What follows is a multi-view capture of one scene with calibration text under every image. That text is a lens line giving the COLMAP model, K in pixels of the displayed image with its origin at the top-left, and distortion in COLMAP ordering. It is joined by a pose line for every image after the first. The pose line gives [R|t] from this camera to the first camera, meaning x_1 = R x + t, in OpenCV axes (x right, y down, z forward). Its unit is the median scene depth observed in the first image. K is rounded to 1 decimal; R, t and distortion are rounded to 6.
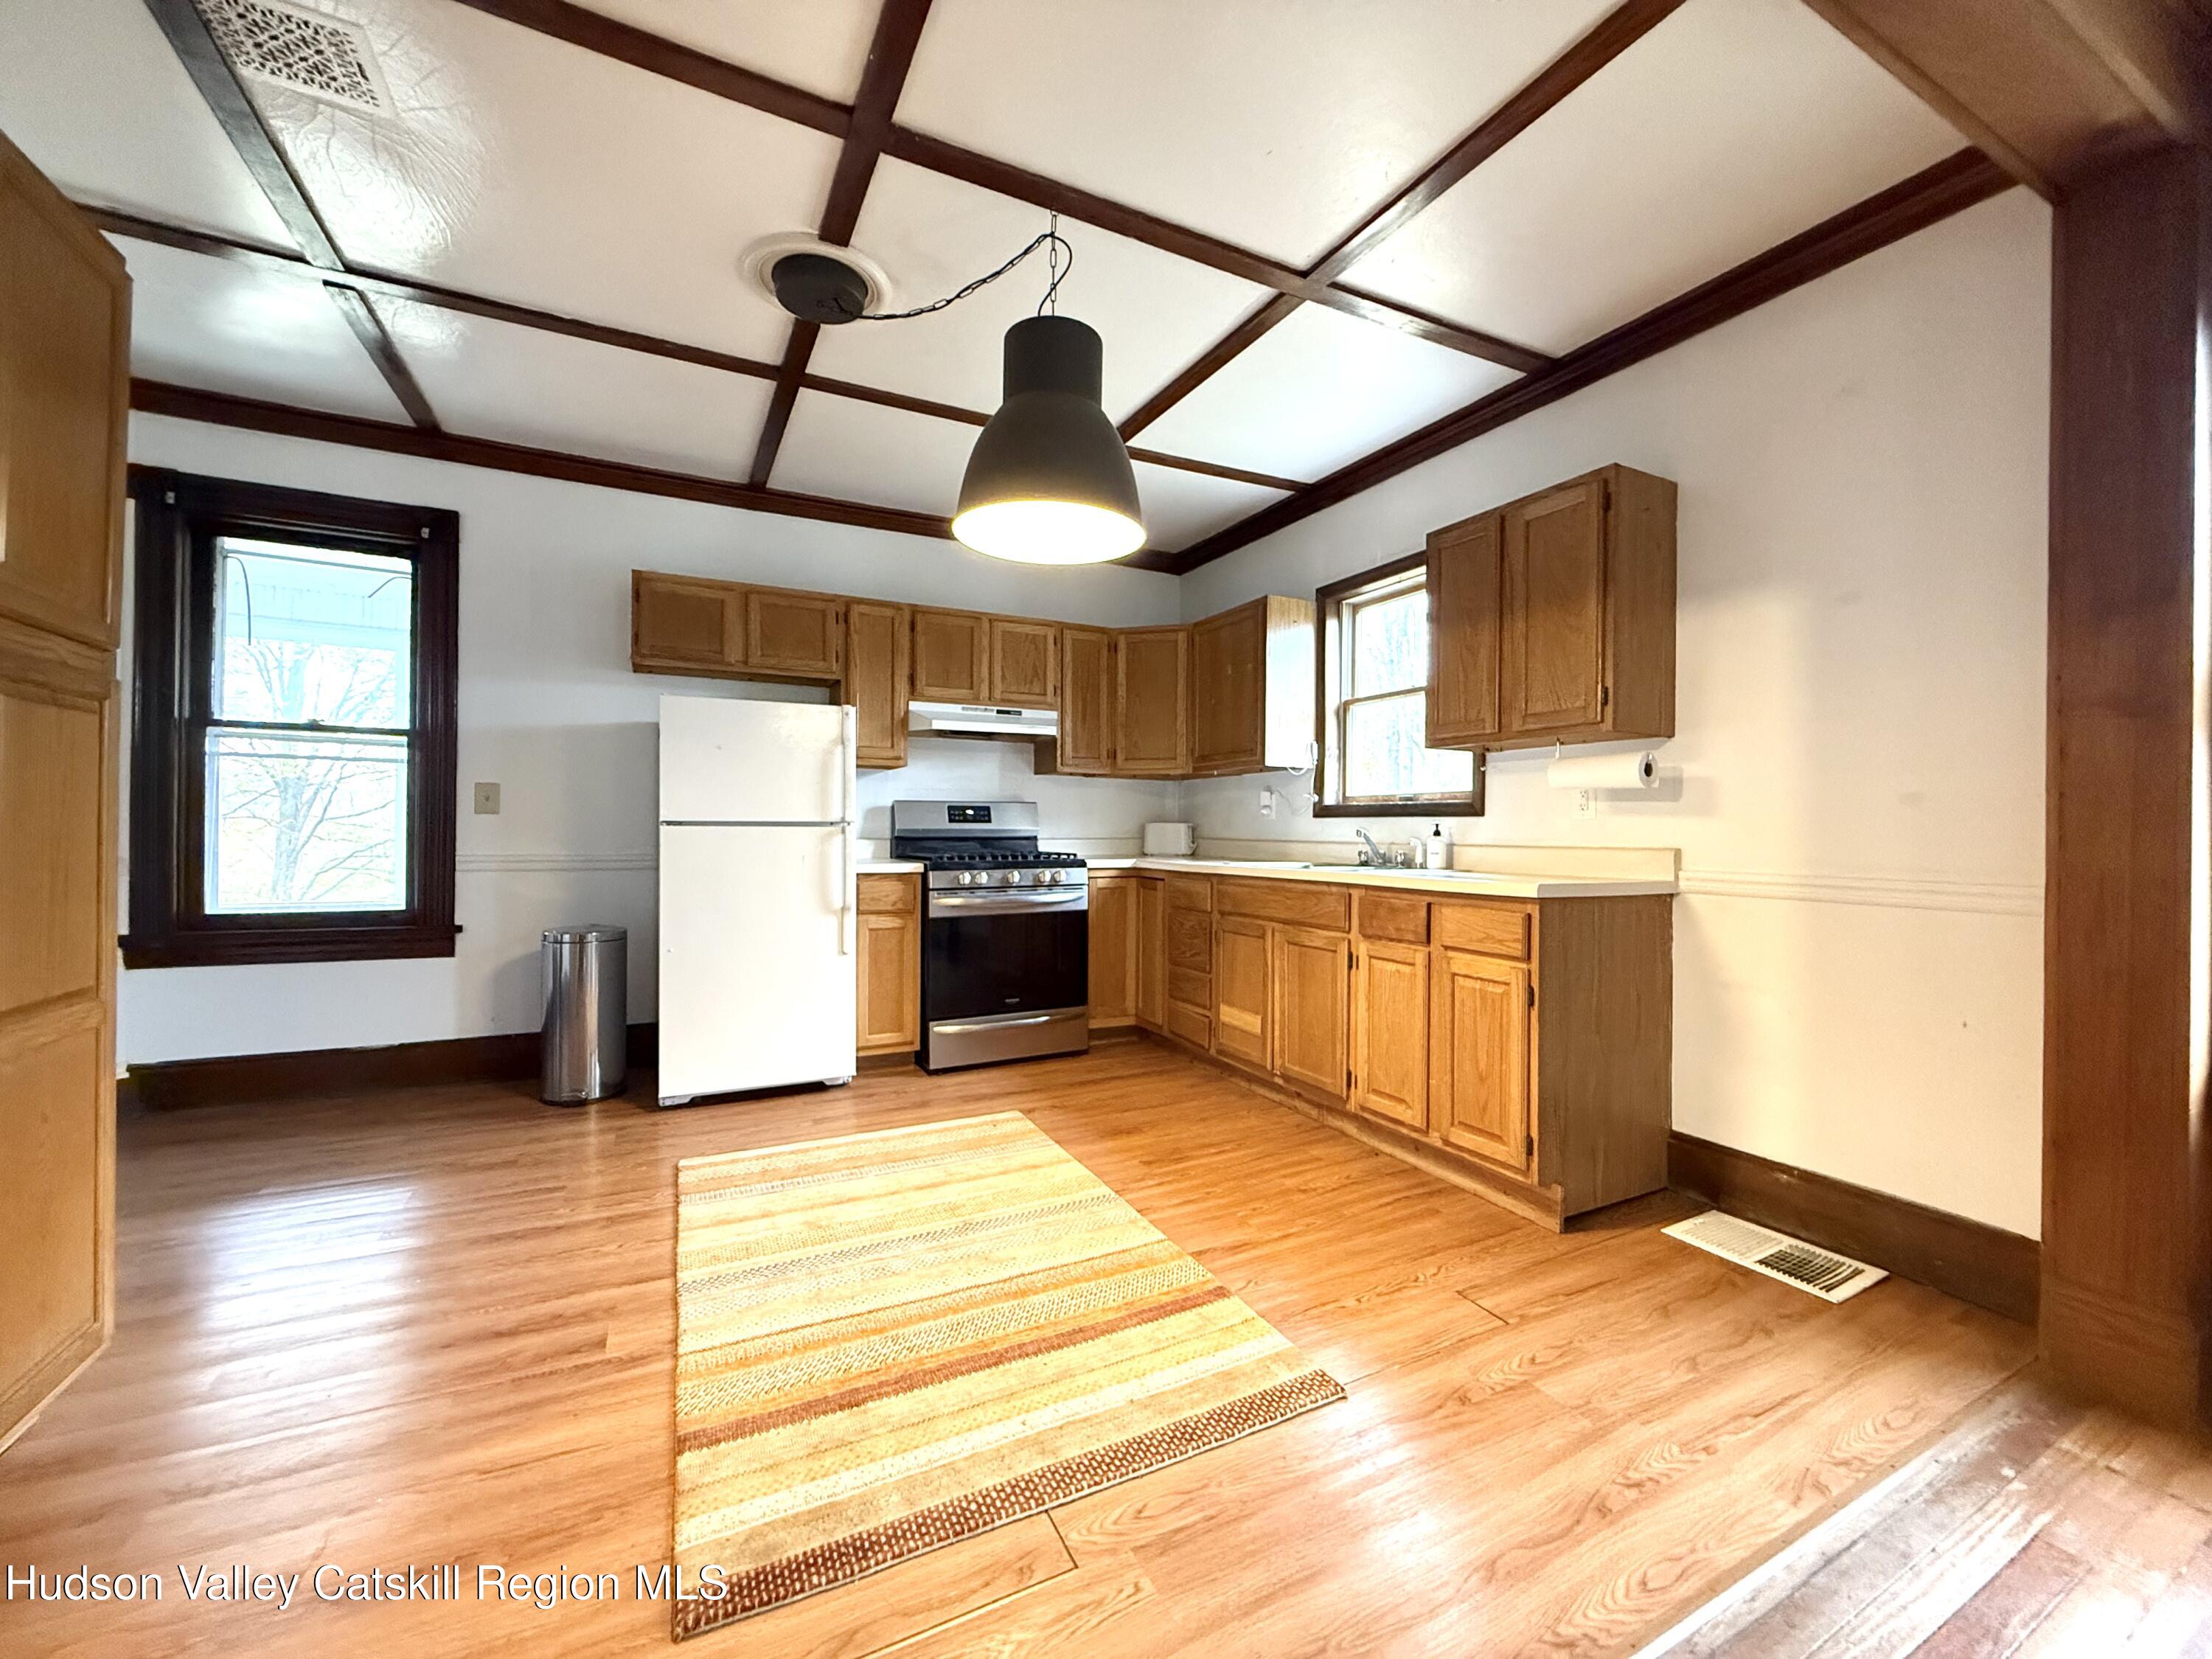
lens RADIAL K [[882.6, 0, 1107.2], [0, 882.6, 830.1], [0, 0, 1]] dist [-0.000851, -0.000052]
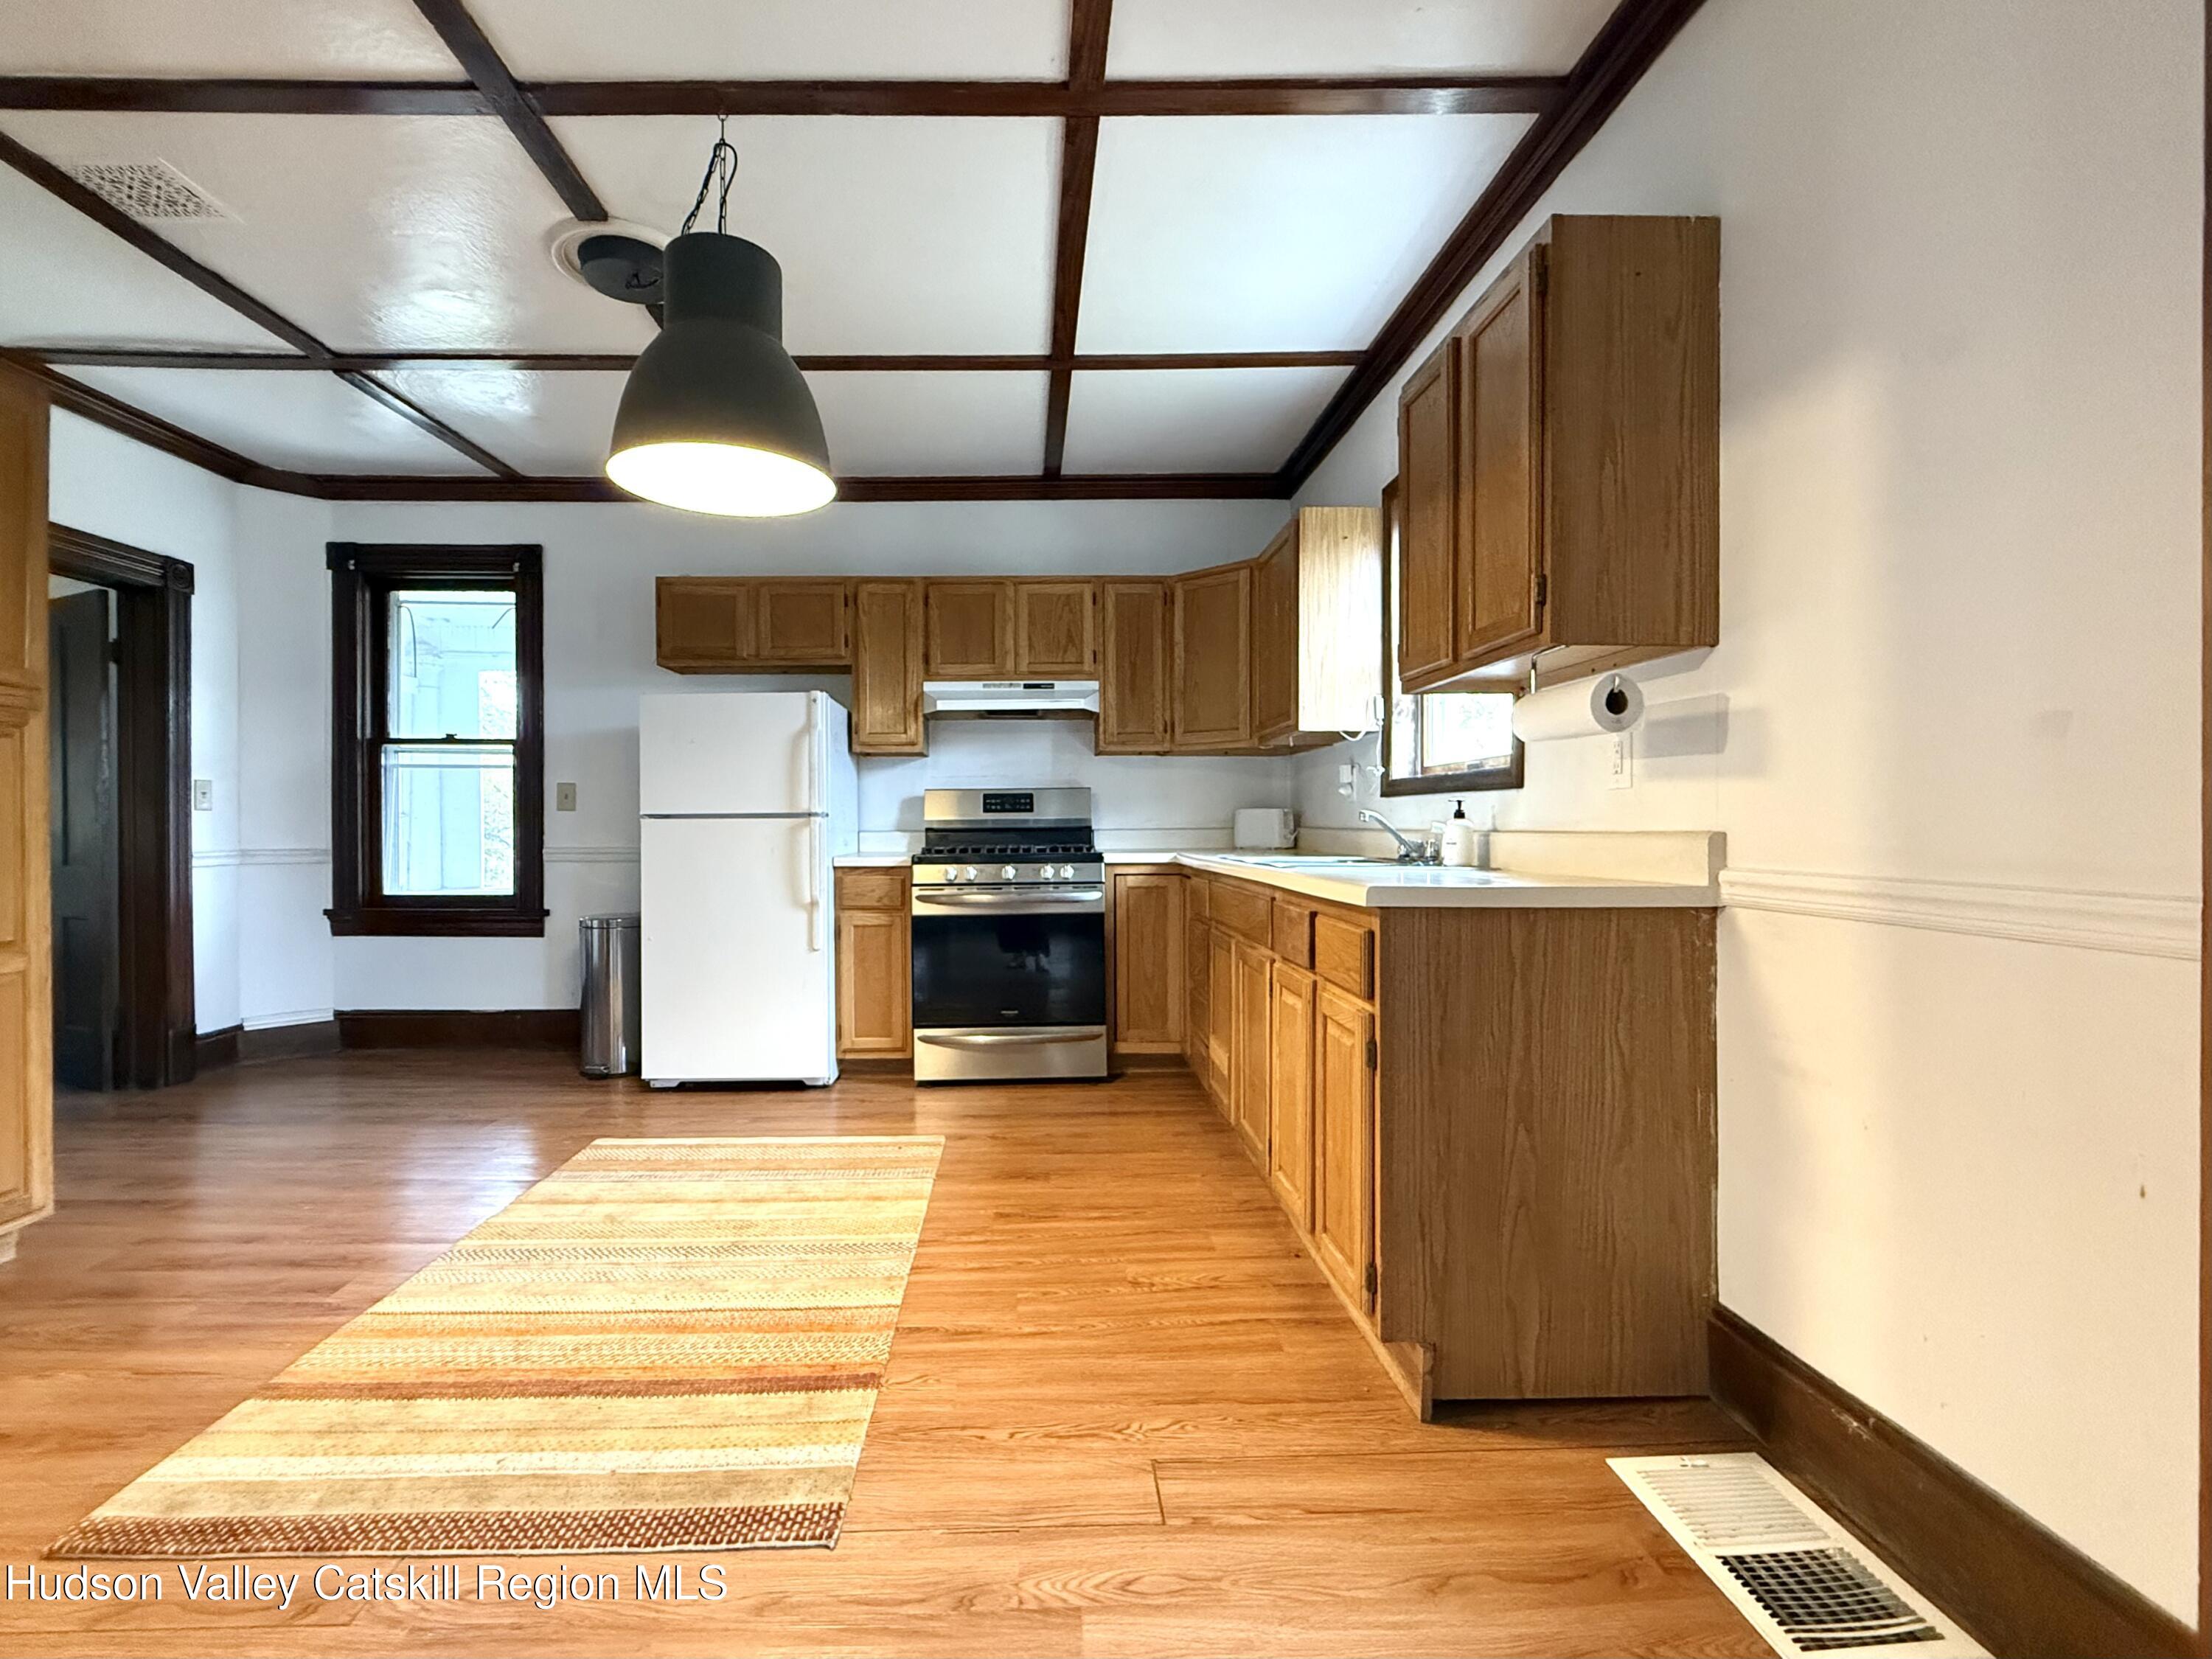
lens RADIAL K [[977.7, 0, 1105.8], [0, 977.7, 829.9], [0, 0, 1]] dist [-0.000869, 0.000016]
pose [[0.899128, -0.009034, -0.437592, 0.506423], [0.010894, 0.999939, 0.001742, 0.012453], [0.437550, -0.006334, 0.899172, 0.203024]]
